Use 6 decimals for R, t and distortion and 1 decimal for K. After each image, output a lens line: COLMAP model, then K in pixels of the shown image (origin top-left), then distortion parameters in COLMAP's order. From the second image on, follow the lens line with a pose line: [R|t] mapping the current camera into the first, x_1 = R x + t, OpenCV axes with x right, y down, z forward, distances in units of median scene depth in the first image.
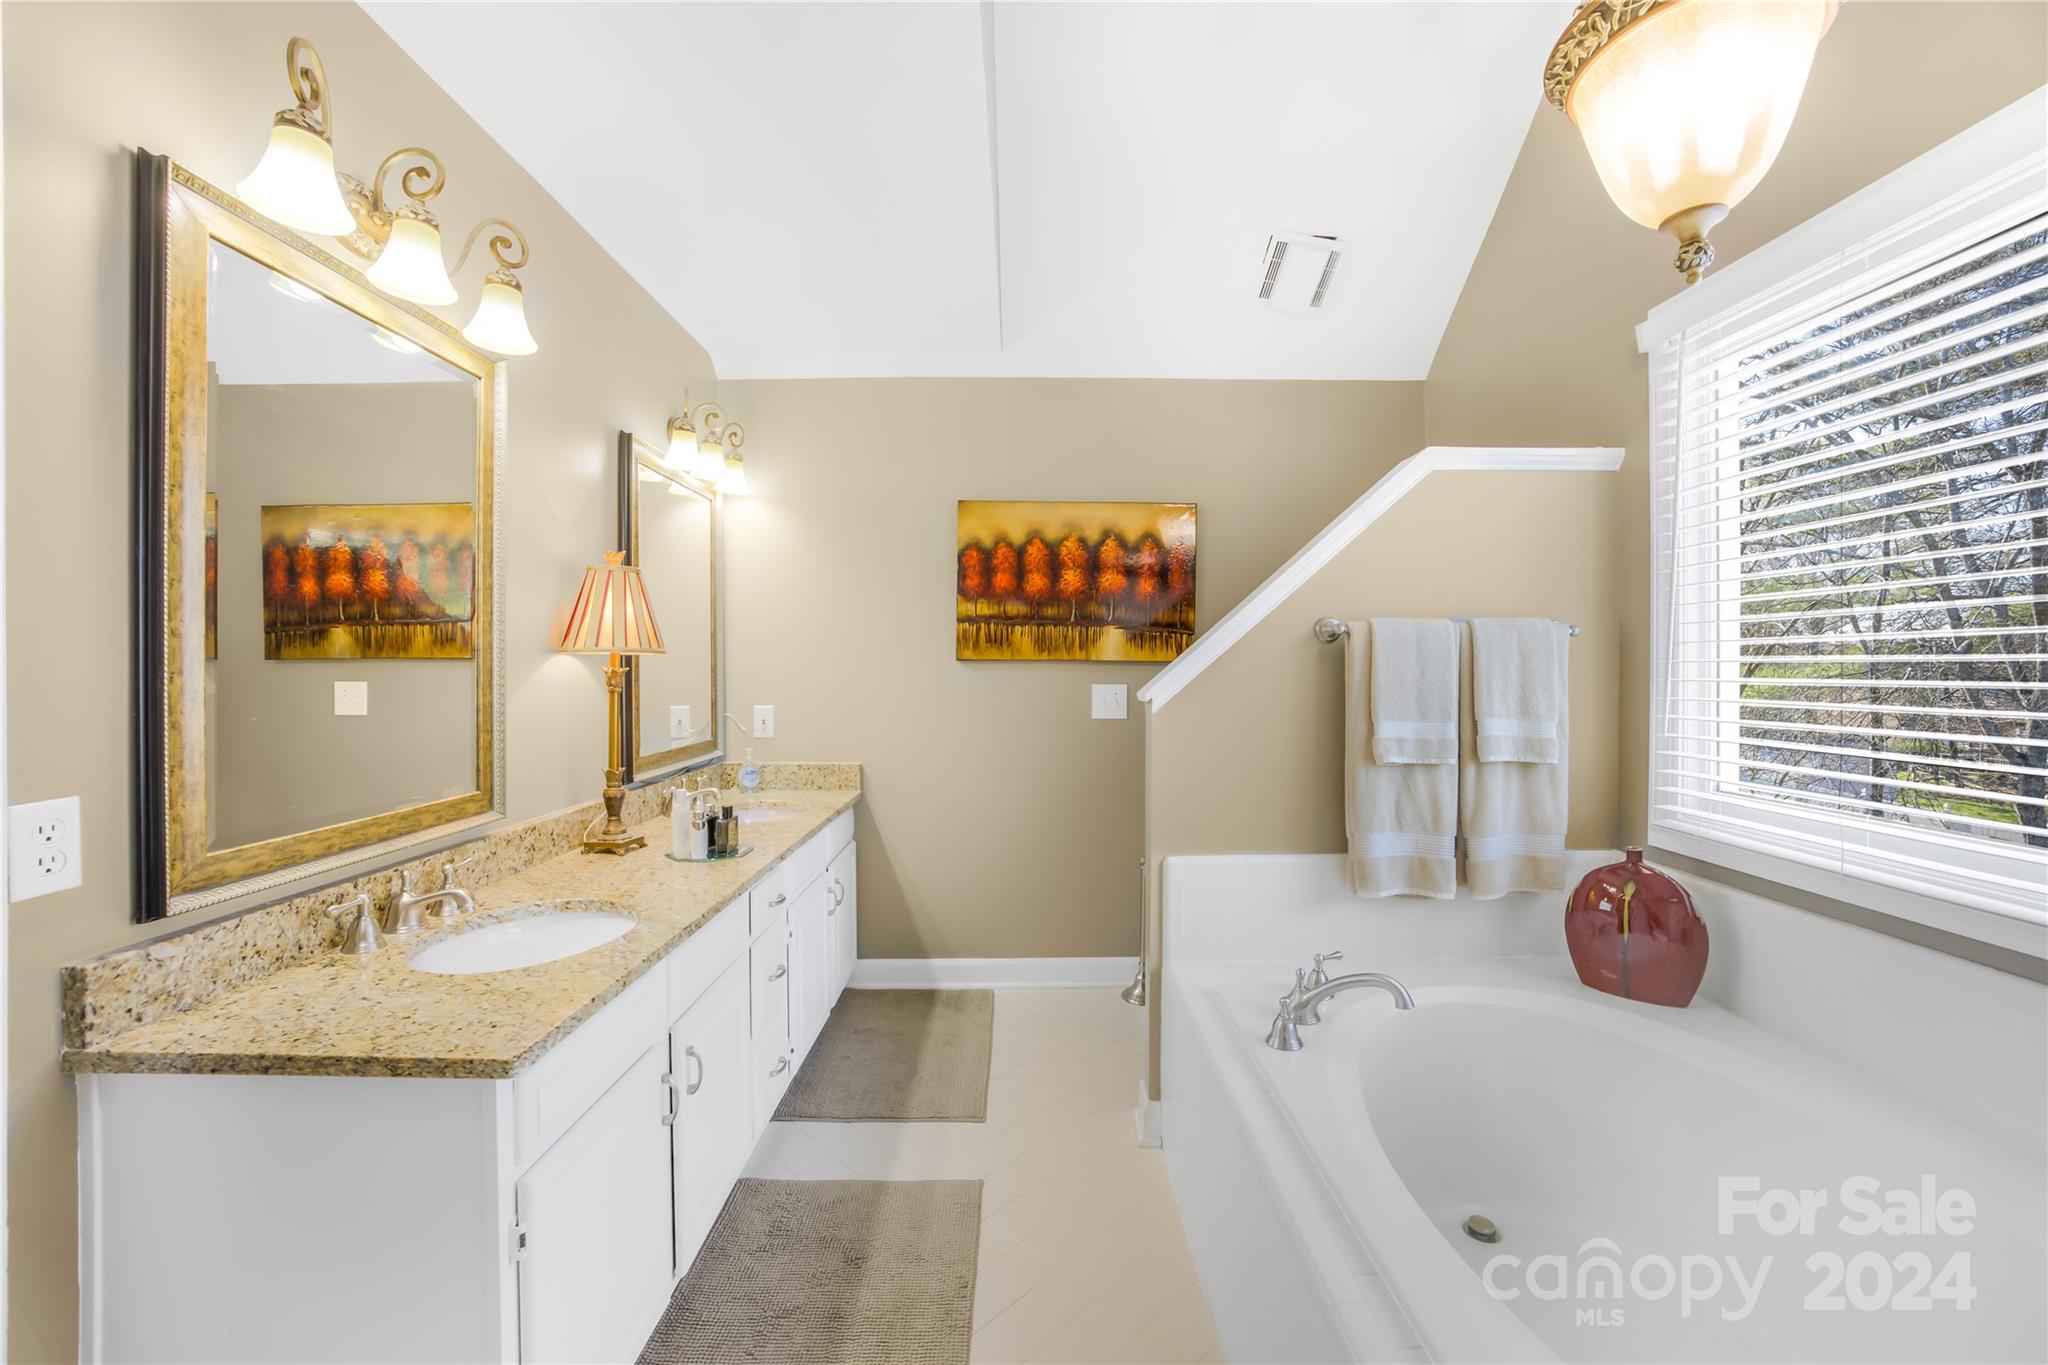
lens RADIAL K [[813.5, 0, 1027.6], [0, 813.5, 668.0], [0, 0, 1]] dist [-0.042723, 0.013715]
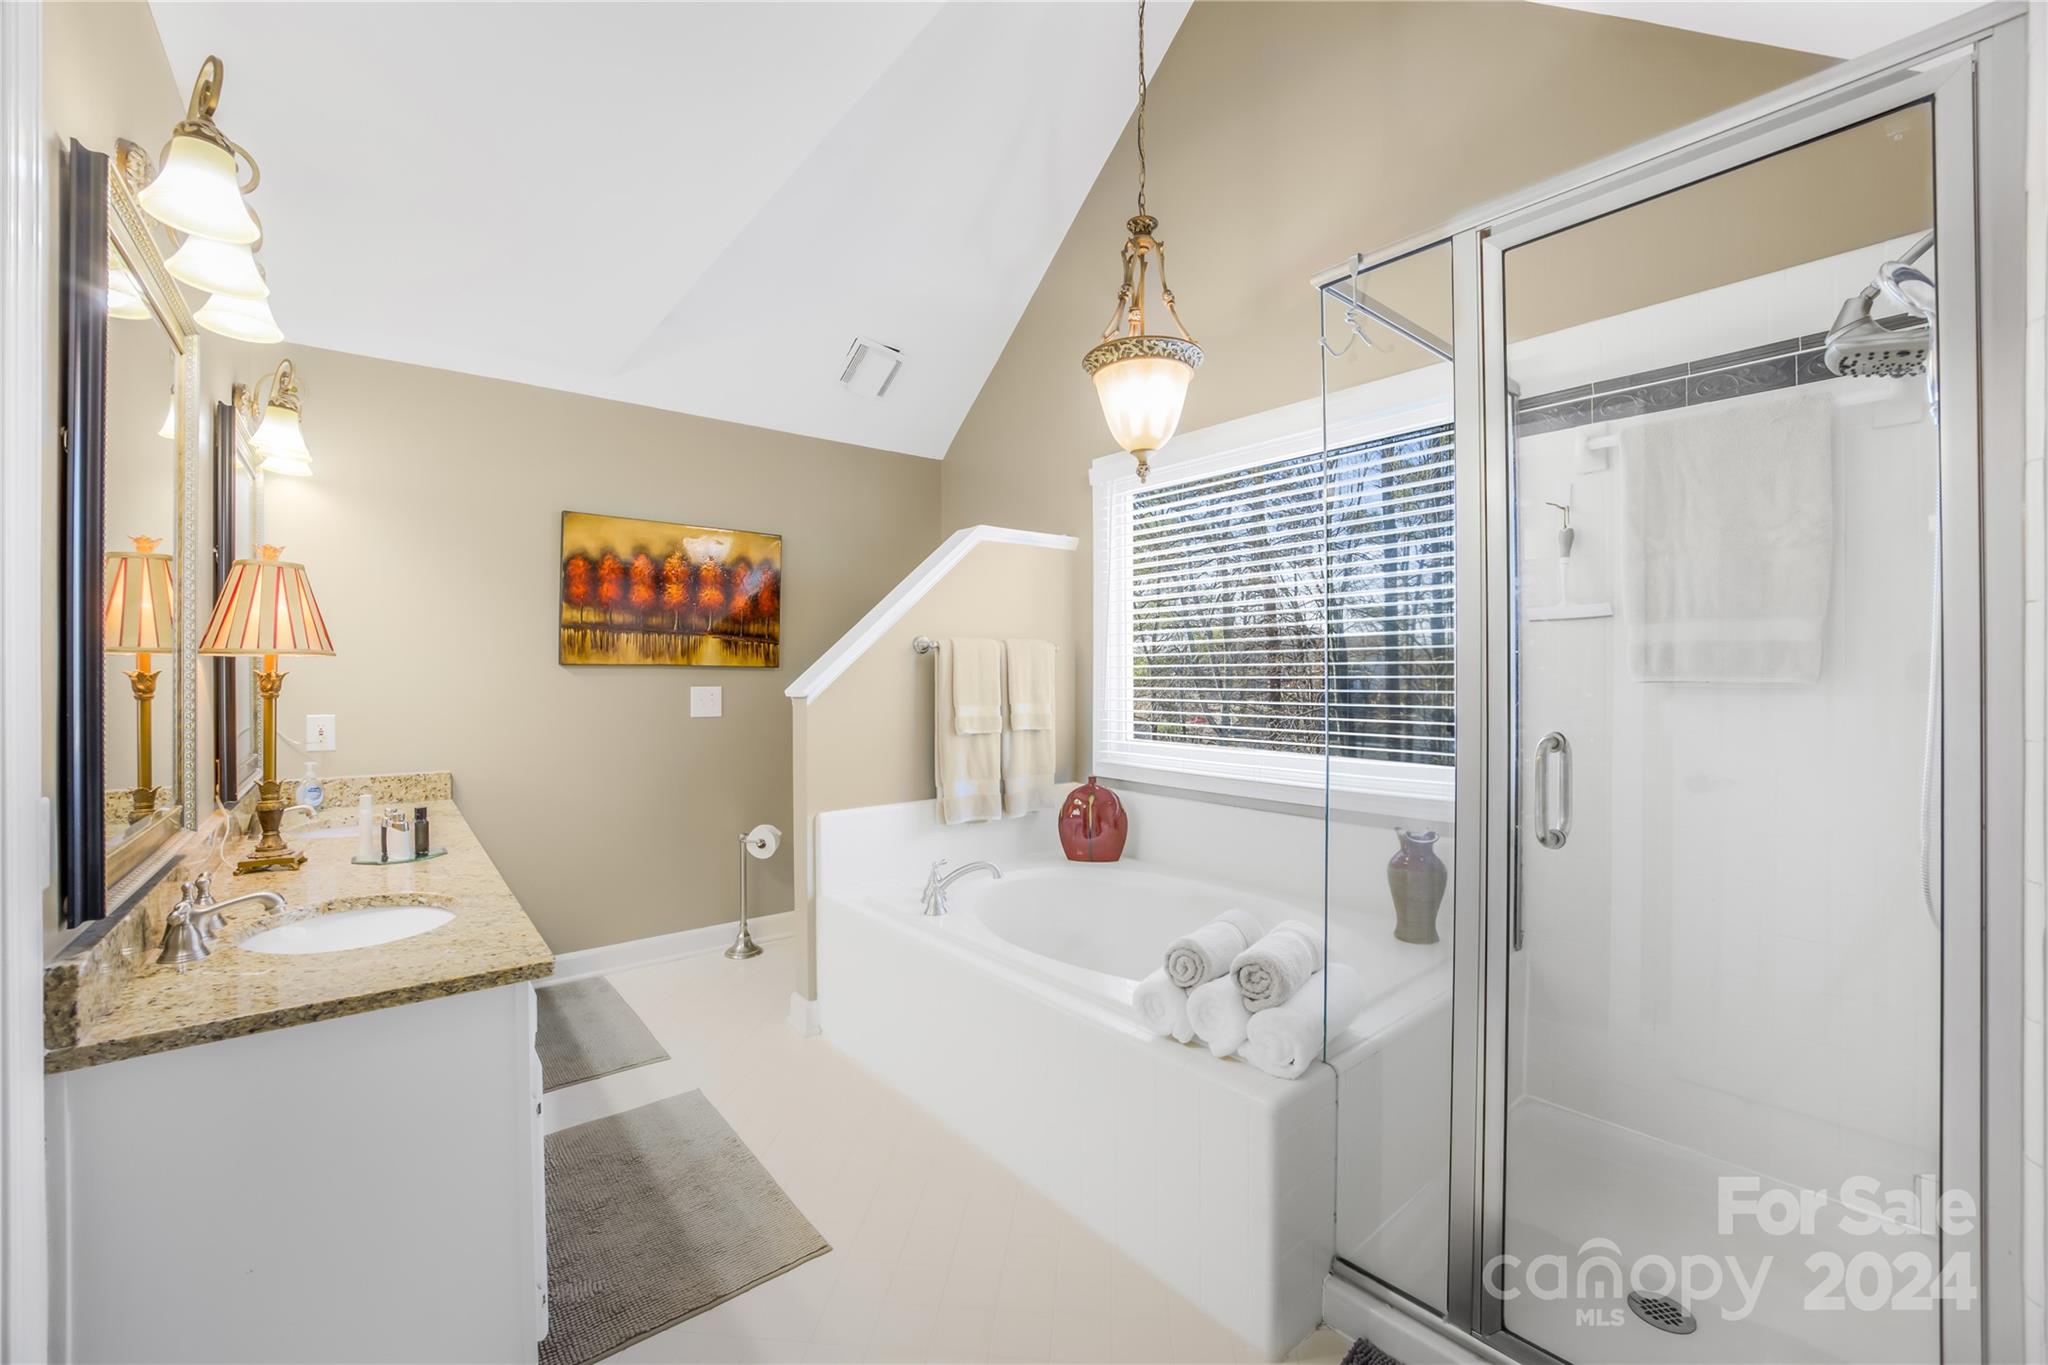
lens RADIAL K [[813.5, 0, 1027.6], [0, 813.5, 668.0], [0, 0, 1]] dist [-0.042723, 0.013715]
pose [[0.778637, 0.002131, 0.627471, -0.405779], [0.002914, 0.999971, -0.007012, 0.005236], [-0.627468, 0.007288, 0.778608, -0.255419]]
